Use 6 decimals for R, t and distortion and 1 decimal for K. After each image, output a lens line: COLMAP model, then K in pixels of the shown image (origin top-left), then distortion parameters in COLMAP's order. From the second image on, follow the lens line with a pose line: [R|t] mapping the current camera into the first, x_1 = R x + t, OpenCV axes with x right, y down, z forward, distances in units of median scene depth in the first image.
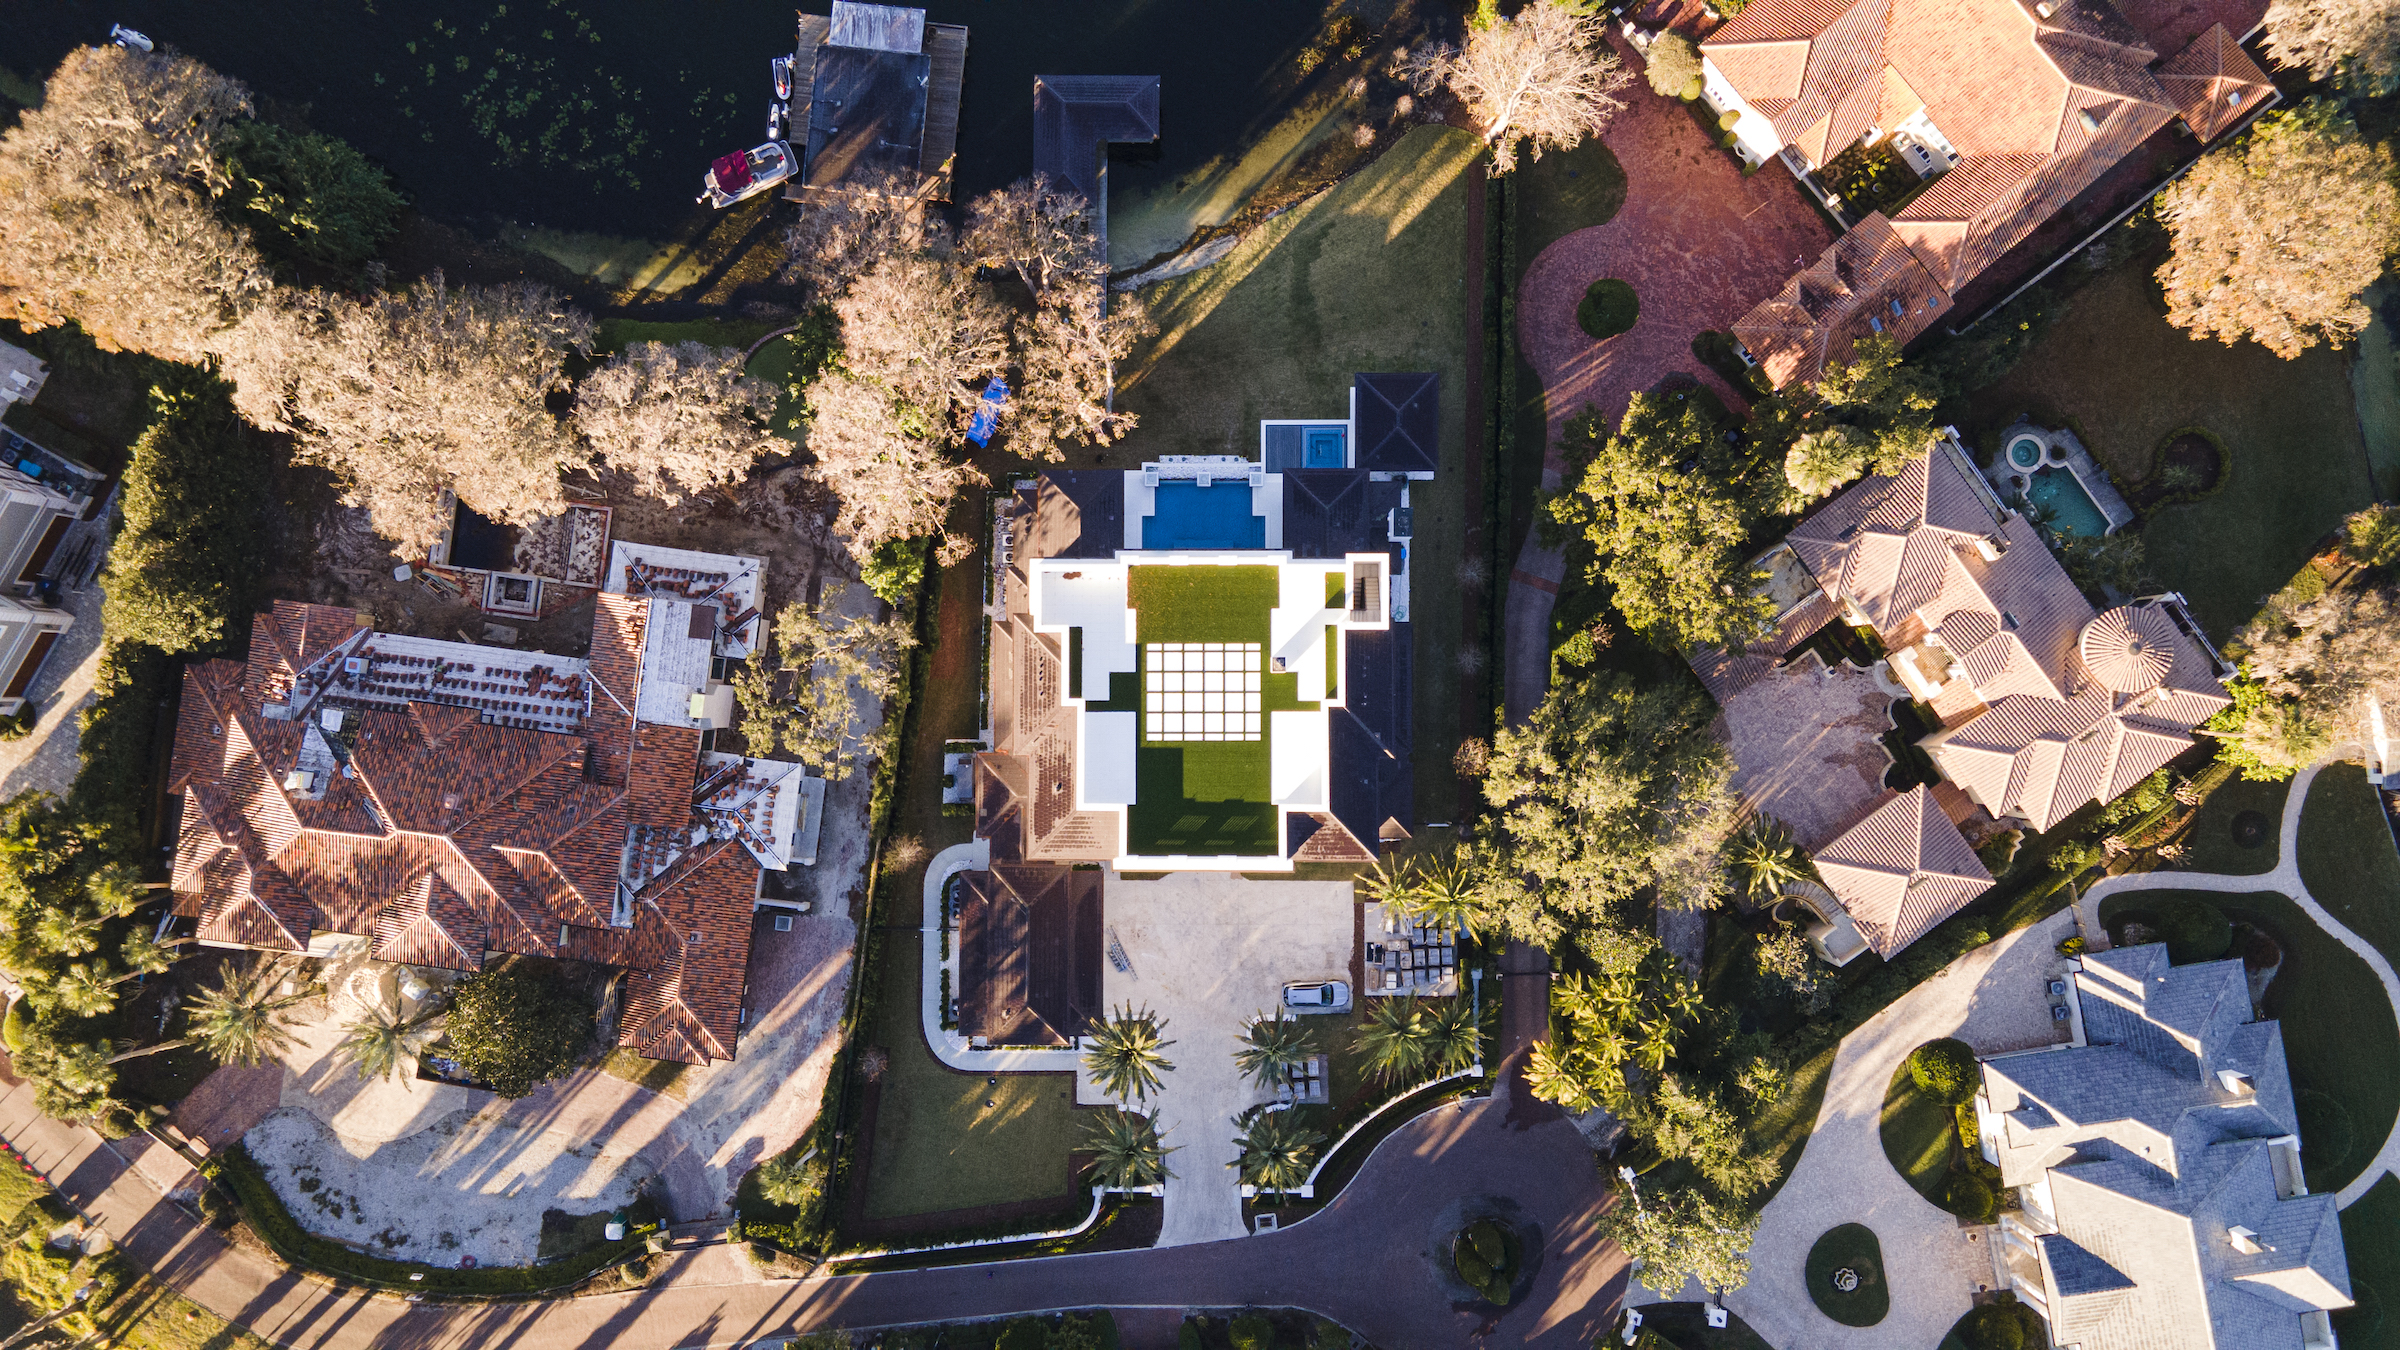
lens RADIAL K [[1741.5, 0, 1200.8], [0, 1741.5, 676.9], [0, 0, 1]] dist [0.026070, 0.028486]
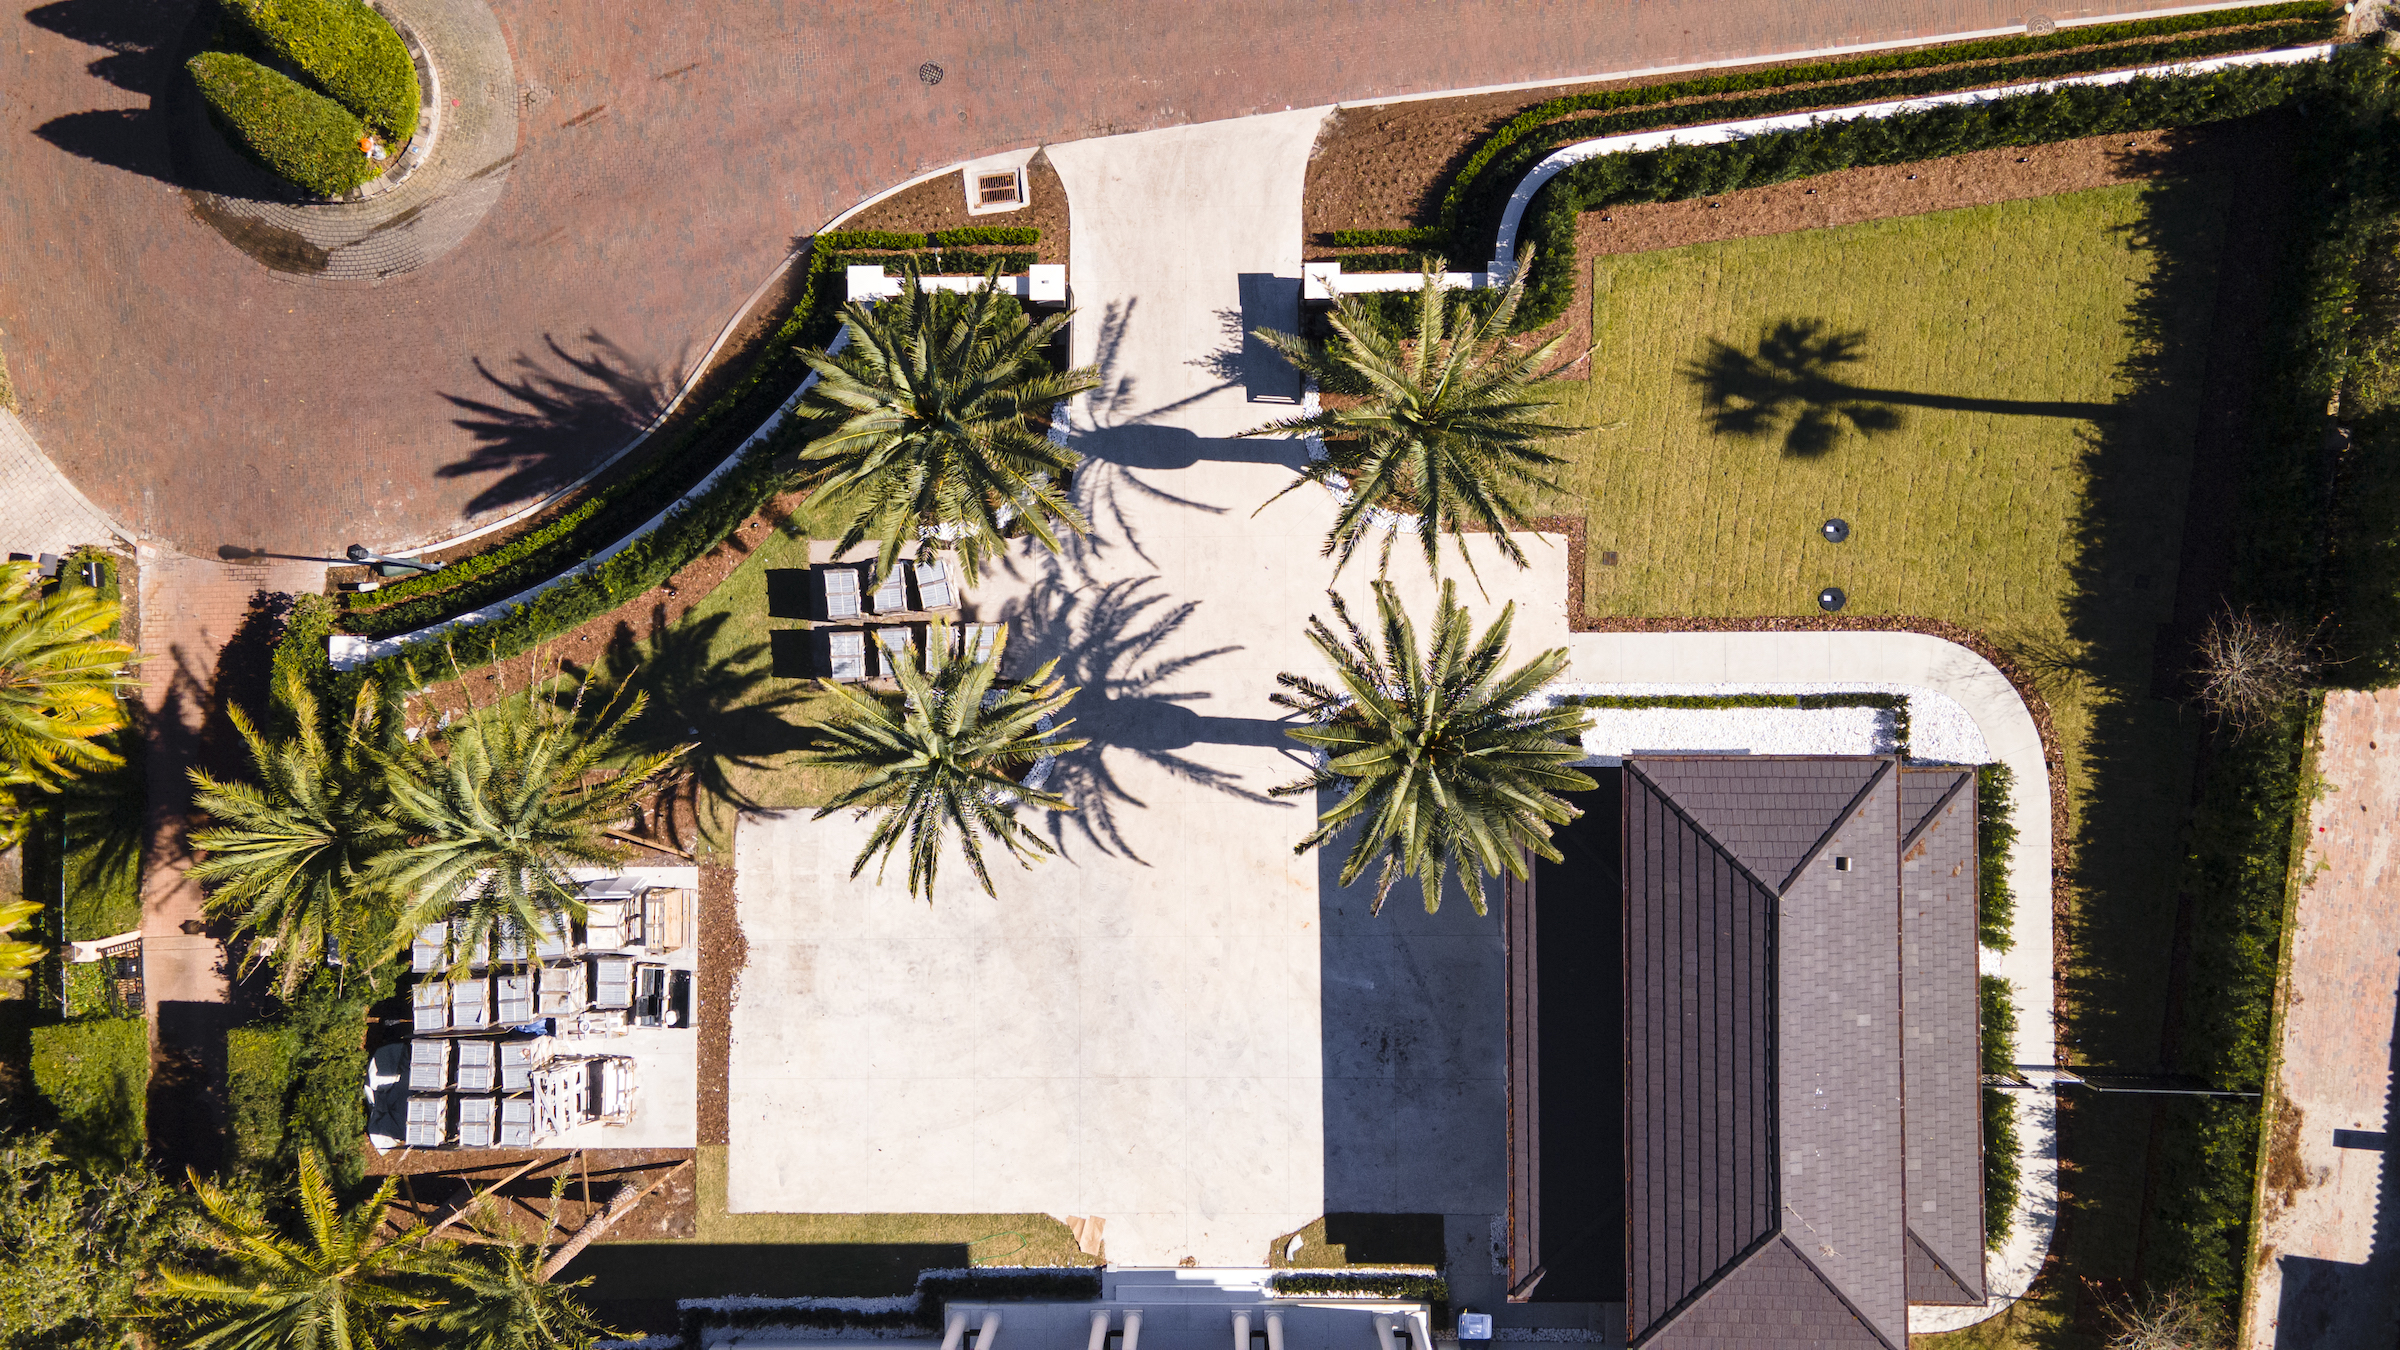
lens RADIAL K [[1741.5, 0, 1200.3], [0, 1741.5, 679.9], [0, 0, 1]] dist [0.026070, 0.028486]
pose [[-0.999659, 0.008028, 0.024830, -0.009269], [-0.006653, -0.998466, 0.054963, 0.198885], [0.025233, 0.054779, 0.998180, 0.670423]]
